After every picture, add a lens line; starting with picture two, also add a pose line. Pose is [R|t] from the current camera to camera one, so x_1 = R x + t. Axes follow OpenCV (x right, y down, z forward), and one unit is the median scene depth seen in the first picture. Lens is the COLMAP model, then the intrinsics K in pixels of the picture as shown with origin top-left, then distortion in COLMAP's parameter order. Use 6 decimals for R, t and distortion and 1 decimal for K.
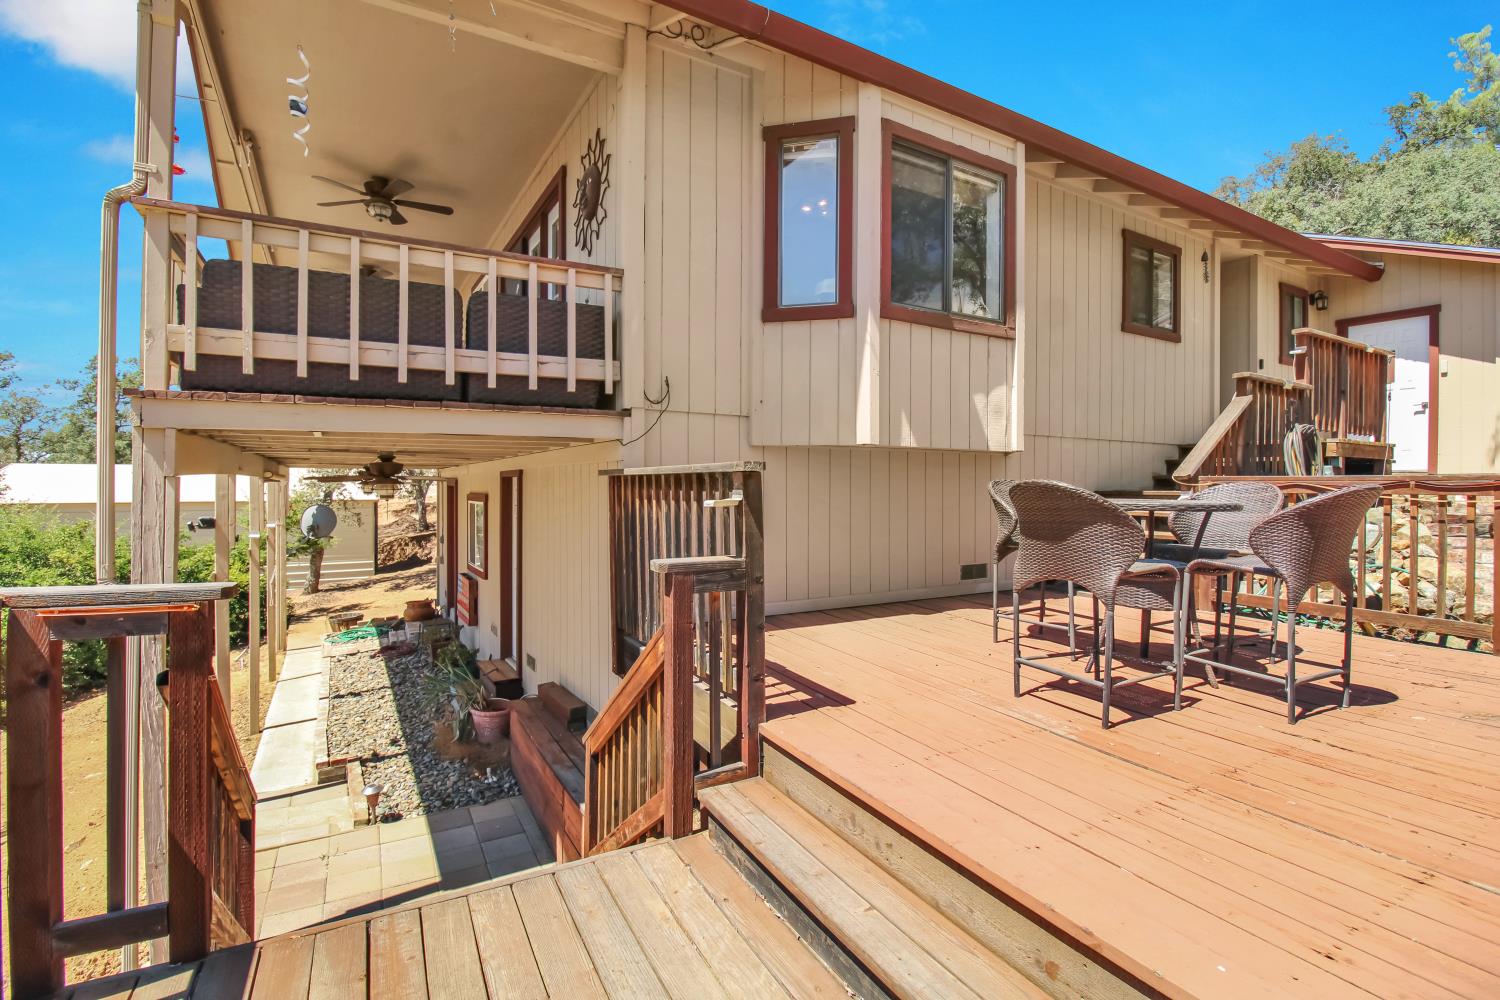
lens RADIAL K [[698.0, 0, 751.4], [0, 698.0, 491.4], [0, 0, 1]] dist [0.001981, -0.013472]
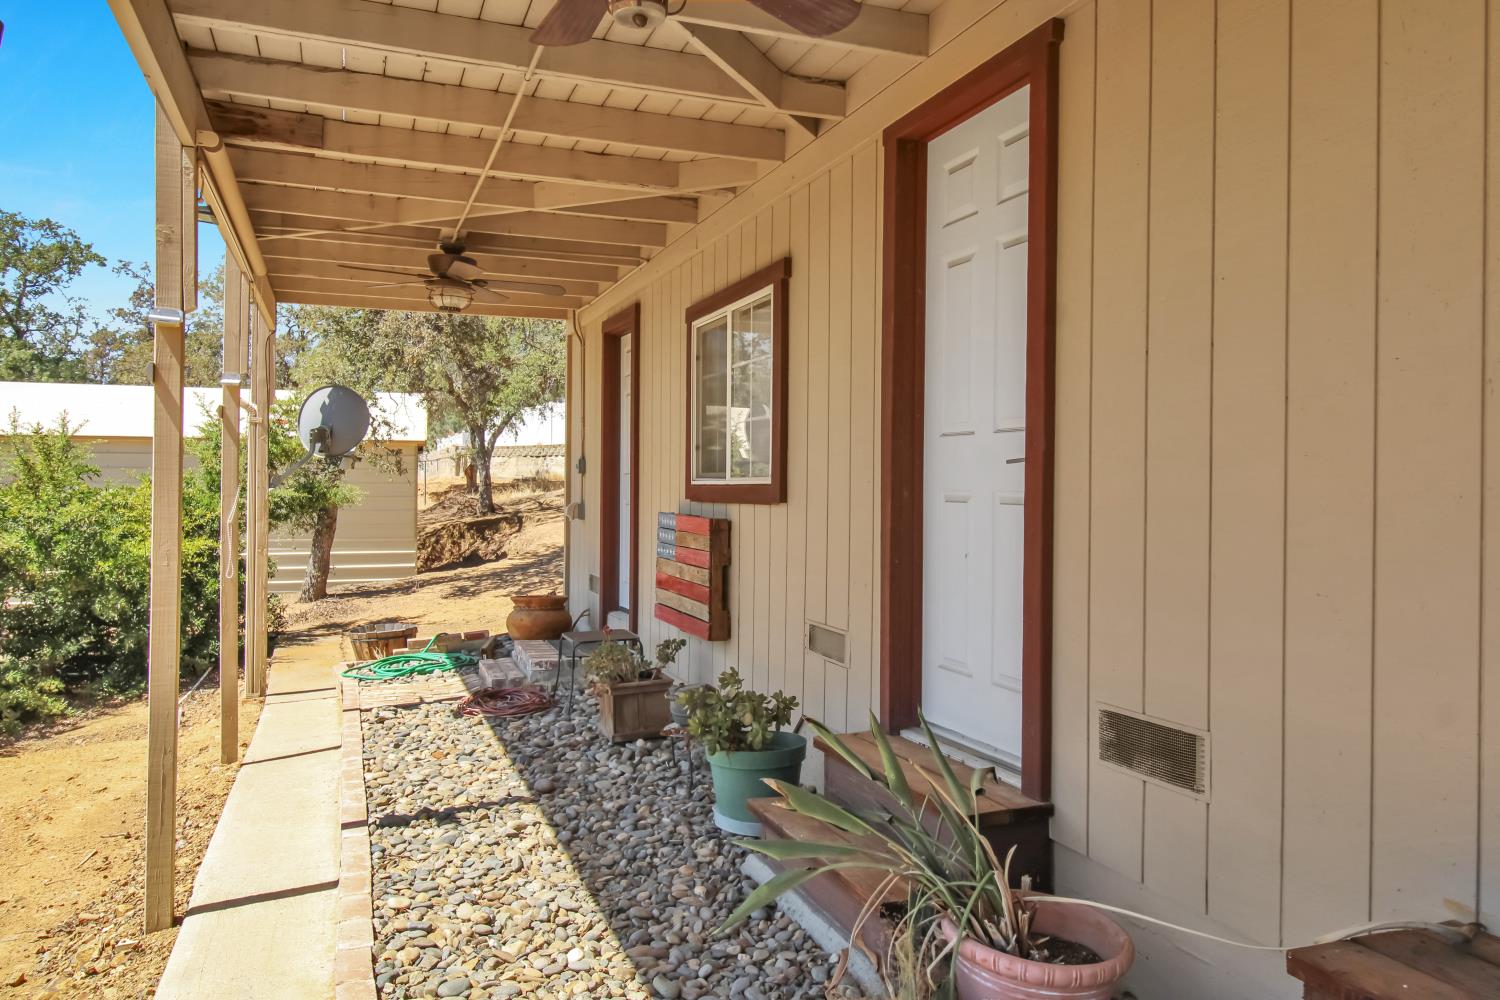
lens RADIAL K [[1064.0, 0, 750.0], [0, 1064.0, 500.0], [0, 0, 1]] dist [-0.004828, -0.004394]
pose [[0.985159, 0.007188, -0.171492, -0.244876], [-0.006438, 0.999967, 0.004933, 0.098704], [0.171522, -0.003755, 0.985173, 0.382075]]
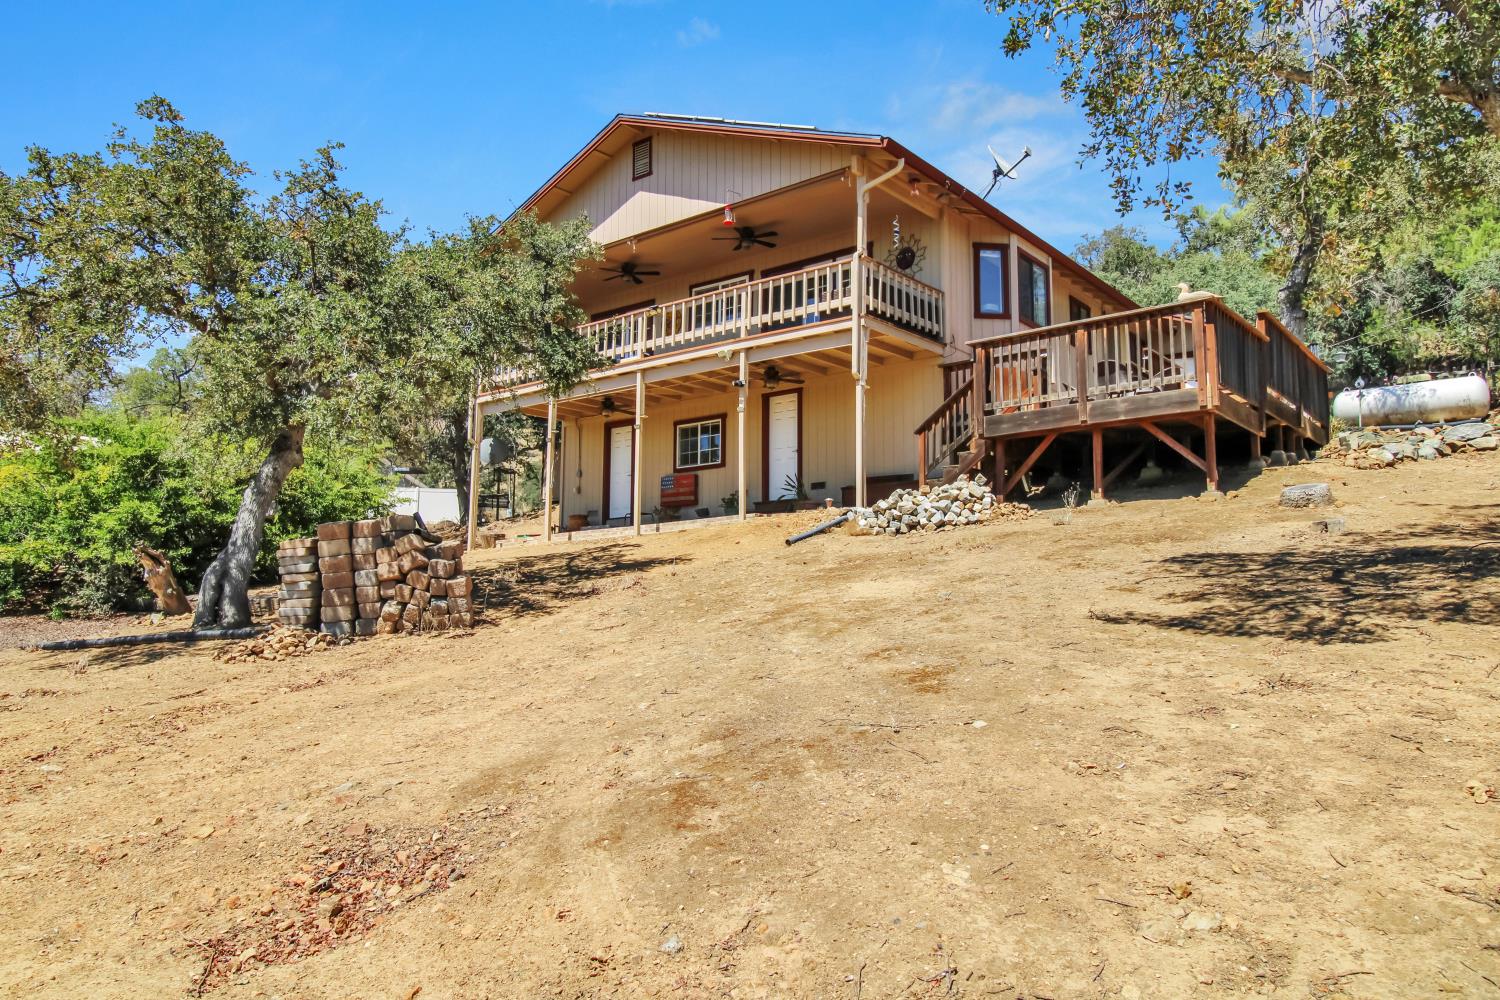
lens RADIAL K [[992.7, 0, 750.0], [0, 992.7, 500.0], [0, 0, 1]] dist [-0.001080, -0.000416]
pose [[0.945771, 0.040471, 0.322304, -0.847579], [-0.005157, 0.993954, -0.109676, 0.362020], [-0.324794, 0.102066, 0.940261, -0.913045]]
